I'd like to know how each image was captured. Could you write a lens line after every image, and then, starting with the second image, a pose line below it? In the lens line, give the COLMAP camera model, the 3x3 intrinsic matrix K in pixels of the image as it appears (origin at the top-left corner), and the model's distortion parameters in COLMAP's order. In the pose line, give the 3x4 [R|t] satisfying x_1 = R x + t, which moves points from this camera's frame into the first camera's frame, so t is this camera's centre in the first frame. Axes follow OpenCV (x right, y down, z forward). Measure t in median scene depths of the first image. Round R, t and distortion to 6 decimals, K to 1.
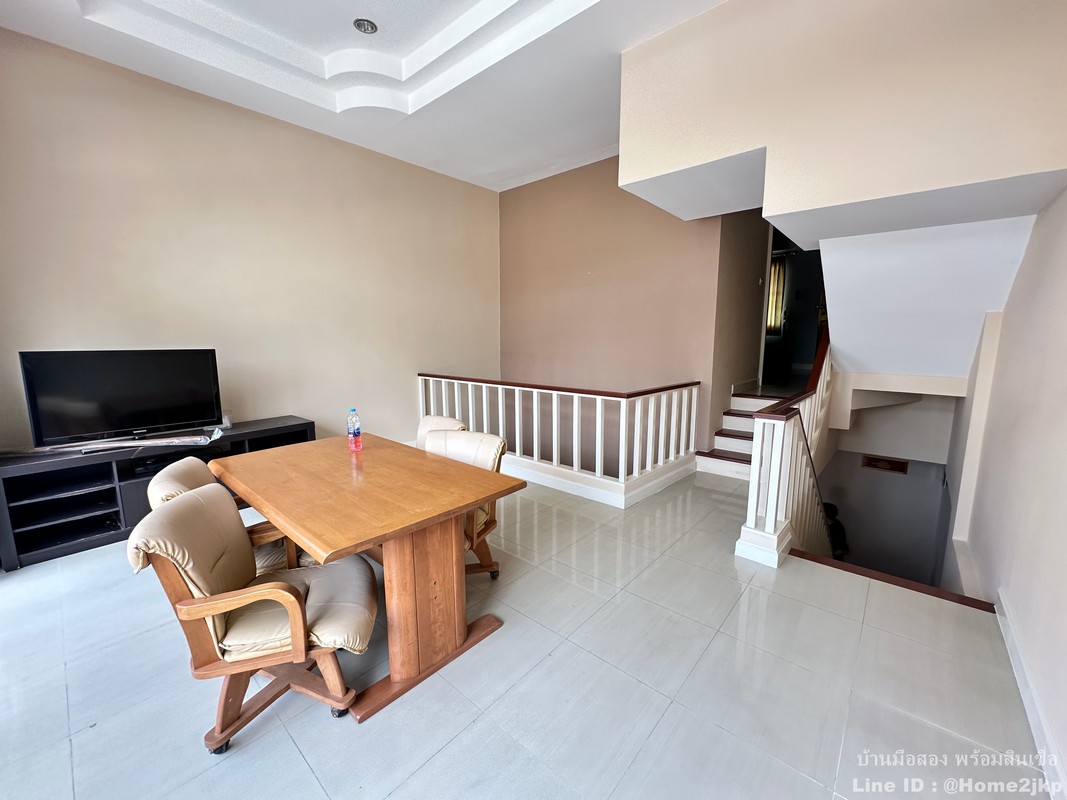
lens RADIAL K [[428.3, 0, 532.1], [0, 428.3, 402.9], [0, 0, 1]] dist [-0.000656, 0.000094]
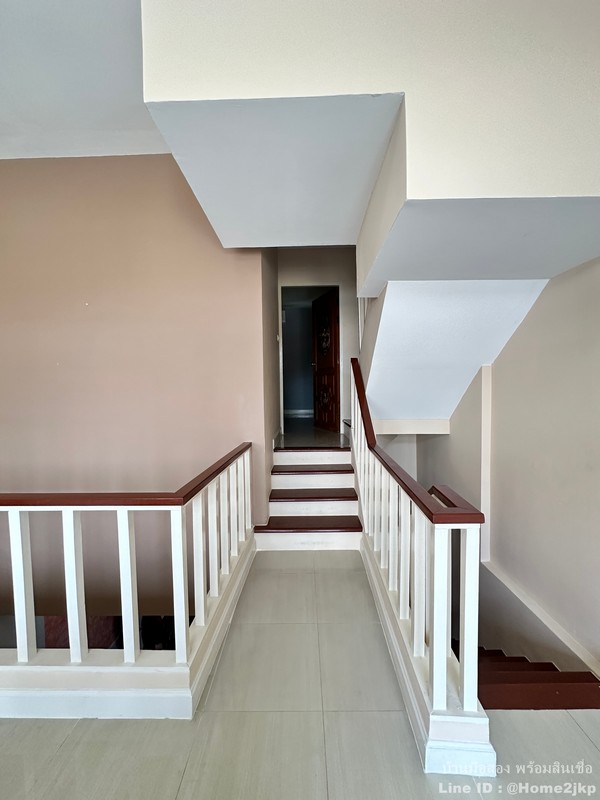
lens RADIAL K [[321.1, 0, 300.0], [0, 321.1, 400.0], [0, 0, 1]] dist [-0.000656, 0.000094]
pose [[0.760138, -0.036004, 0.648763, 0.071792], [0.114785, 0.990201, -0.079538, -0.086851], [-0.639542, 0.134928, 0.756823, 0.546462]]
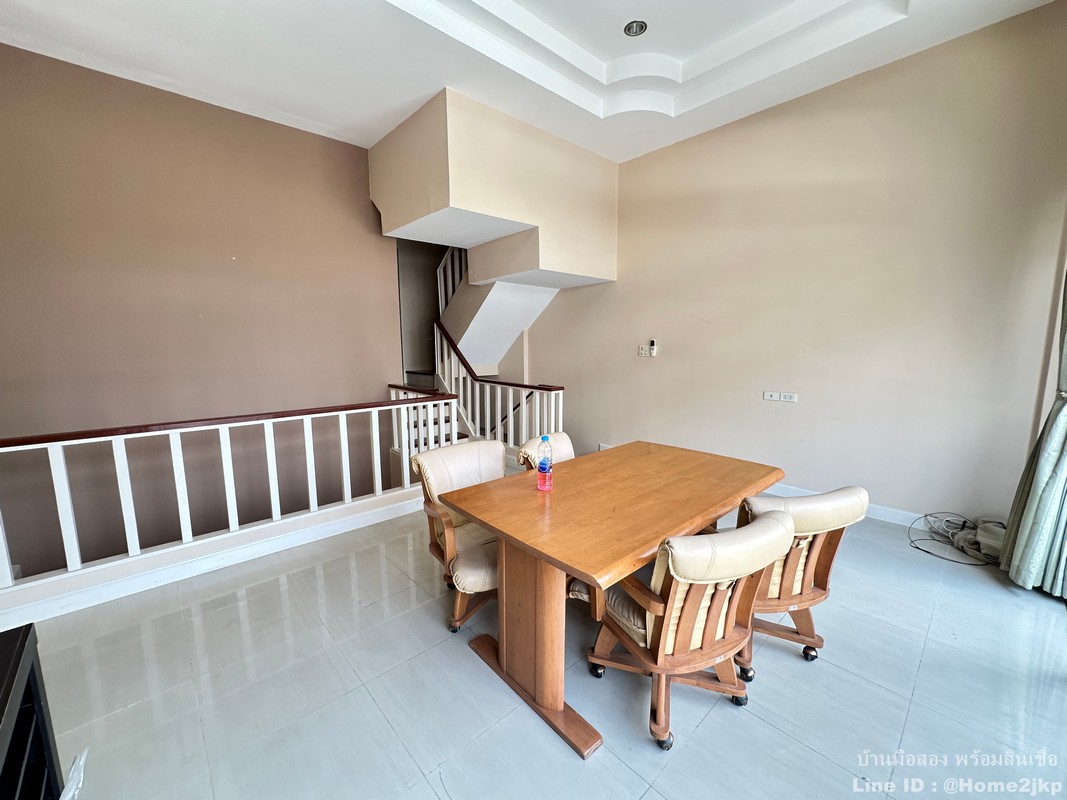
lens RADIAL K [[428.3, 0, 532.1], [0, 428.3, 402.9], [0, 0, 1]] dist [-0.000656, 0.000094]
pose [[0.111113, -0.148718, 0.982617, -0.795493], [0.160894, 0.978388, 0.129884, -0.103259], [-0.980697, 0.143665, 0.132639, 0.614208]]
